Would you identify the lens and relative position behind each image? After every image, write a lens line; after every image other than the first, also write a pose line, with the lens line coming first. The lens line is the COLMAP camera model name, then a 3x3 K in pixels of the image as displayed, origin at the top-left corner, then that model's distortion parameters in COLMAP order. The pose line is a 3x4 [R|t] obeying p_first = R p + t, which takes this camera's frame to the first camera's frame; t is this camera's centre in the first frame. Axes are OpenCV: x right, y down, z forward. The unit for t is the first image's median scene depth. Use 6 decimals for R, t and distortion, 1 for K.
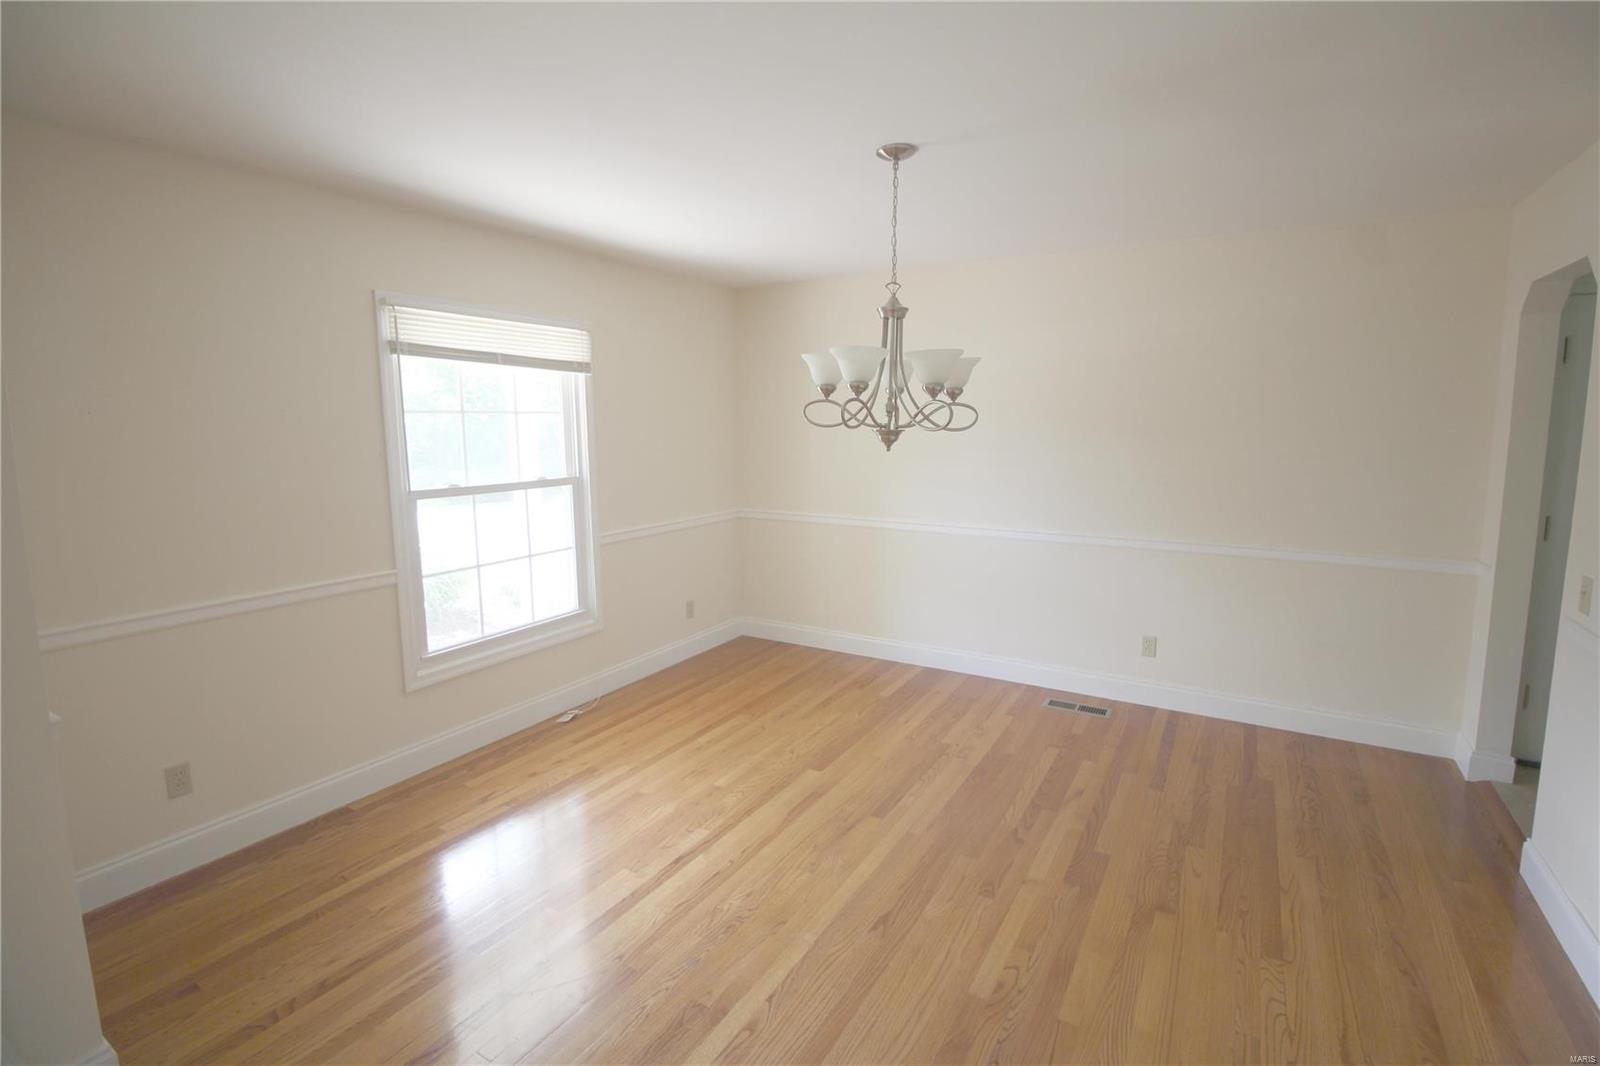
lens RADIAL K [[742.4, 0, 808.9], [0, 742.4, 511.2], [0, 0, 1]] dist [-0.002496, -0.000970]
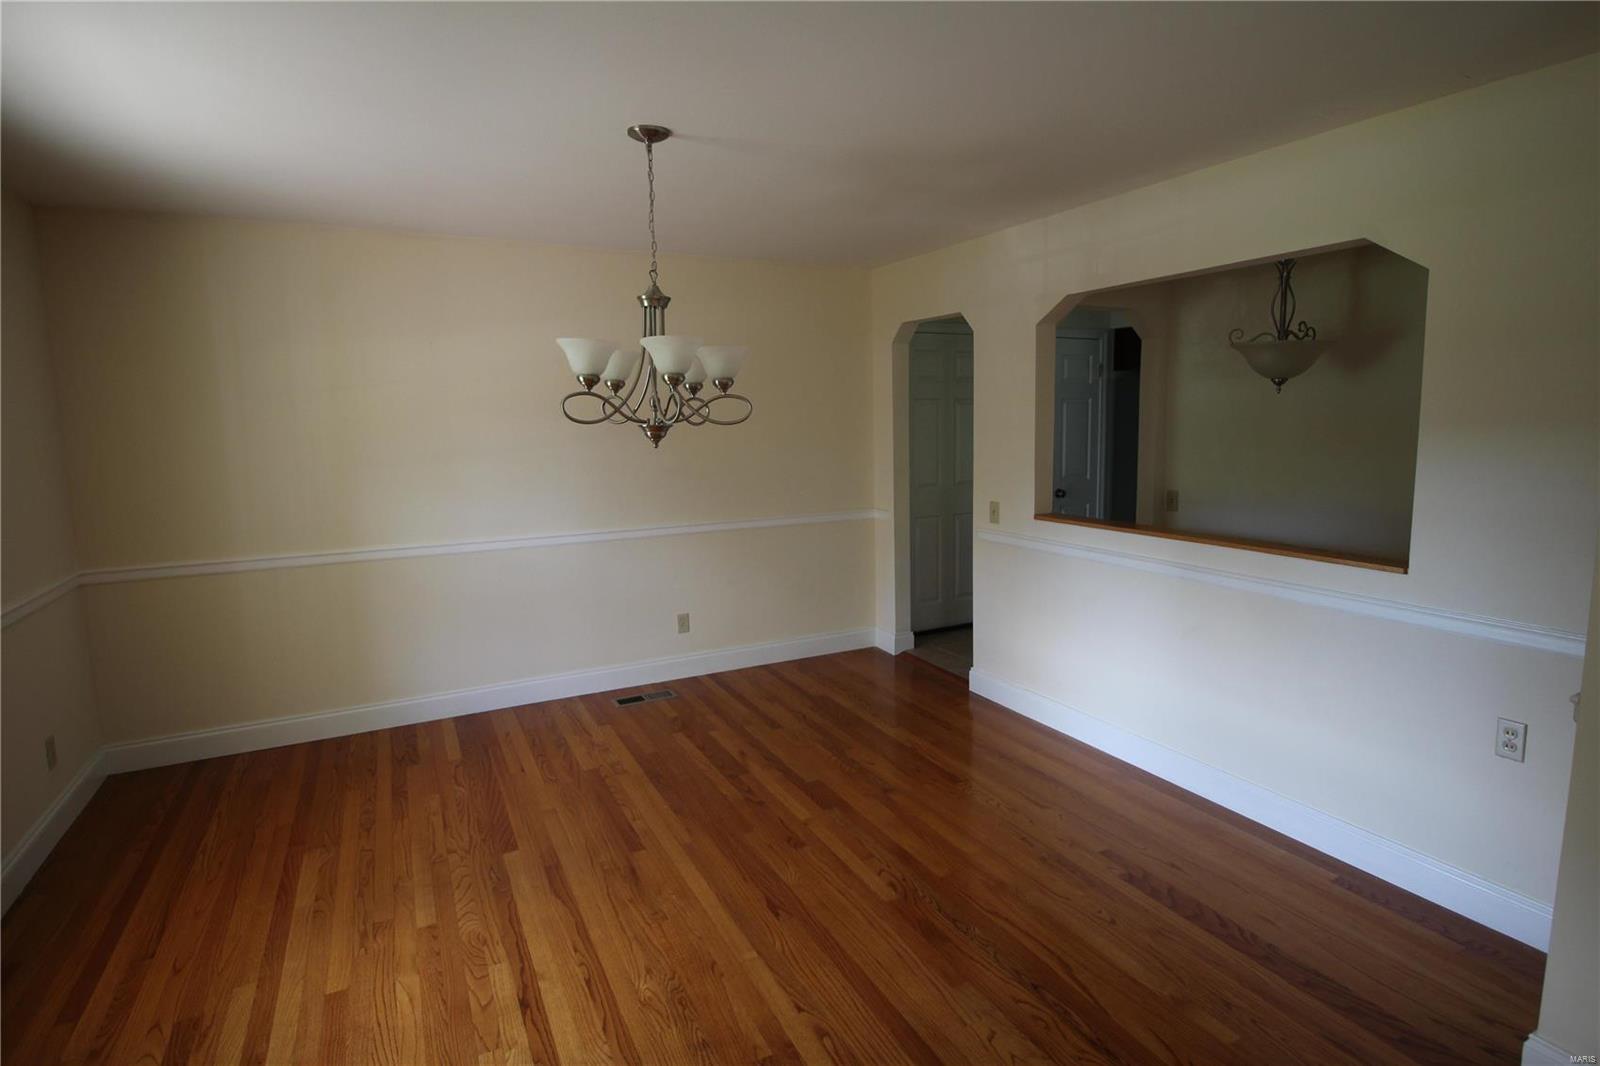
lens RADIAL K [[825.1, 0, 803.8], [0, 825.1, 513.4], [0, 0, 1]] dist [-0.003788, -0.001735]
pose [[0.528153, -0.106620, 0.842429, -0.584046], [0.117292, 0.991736, 0.051982, -0.026391], [-0.841010, 0.071356, 0.536294, 0.244502]]
